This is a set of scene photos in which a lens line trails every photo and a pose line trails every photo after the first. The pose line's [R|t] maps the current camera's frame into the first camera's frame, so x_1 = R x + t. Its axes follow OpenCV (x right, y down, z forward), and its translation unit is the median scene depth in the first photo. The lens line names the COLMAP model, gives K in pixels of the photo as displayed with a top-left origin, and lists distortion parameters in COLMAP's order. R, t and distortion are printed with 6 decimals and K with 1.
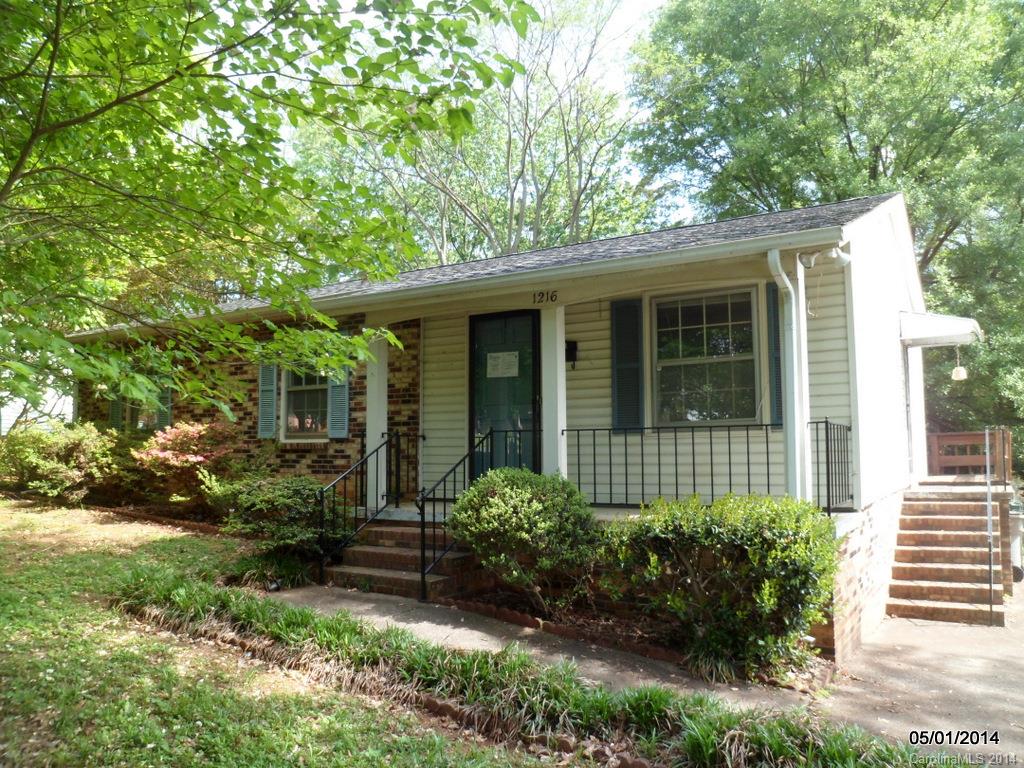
lens RADIAL K [[785.8, 0, 512.0], [0, 785.8, 384.0], [0, 0, 1]] dist [-0.093048, 0.002023]
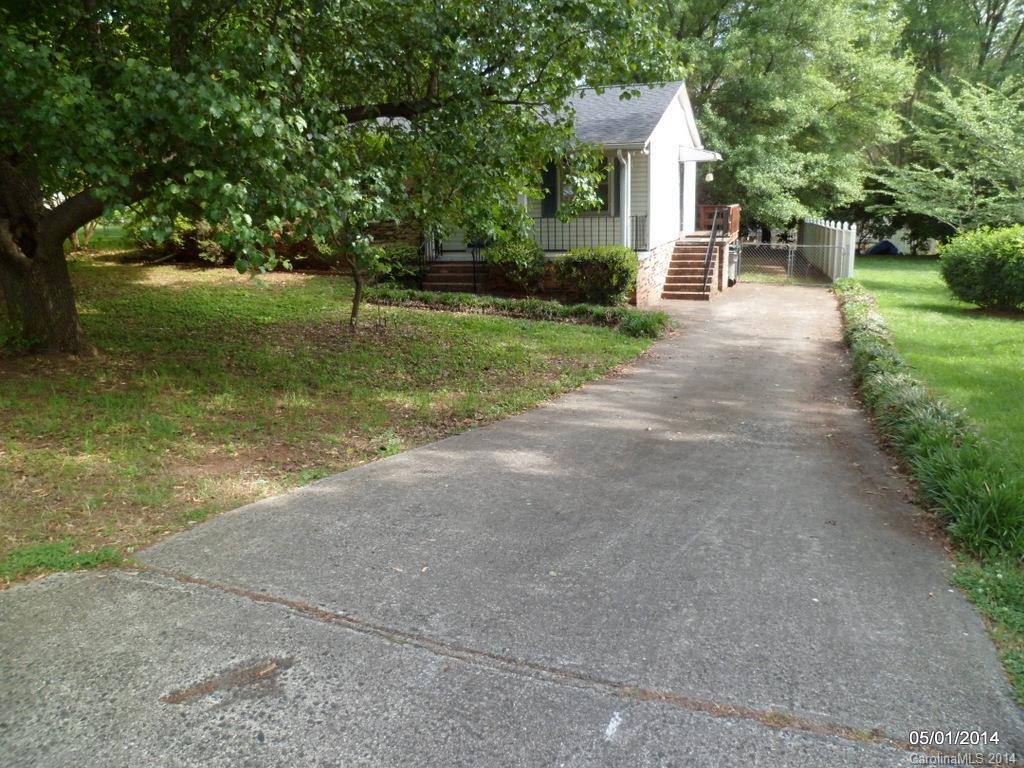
lens RADIAL K [[785.8, 0, 512.0], [0, 785.8, 384.0], [0, 0, 1]] dist [-0.093048, 0.002023]
pose [[0.975150, -0.069647, 0.210312, -0.552329], [0.000323, 0.949747, 0.313018, -0.221402], [-0.221544, -0.305171, 0.926169, -1.408057]]
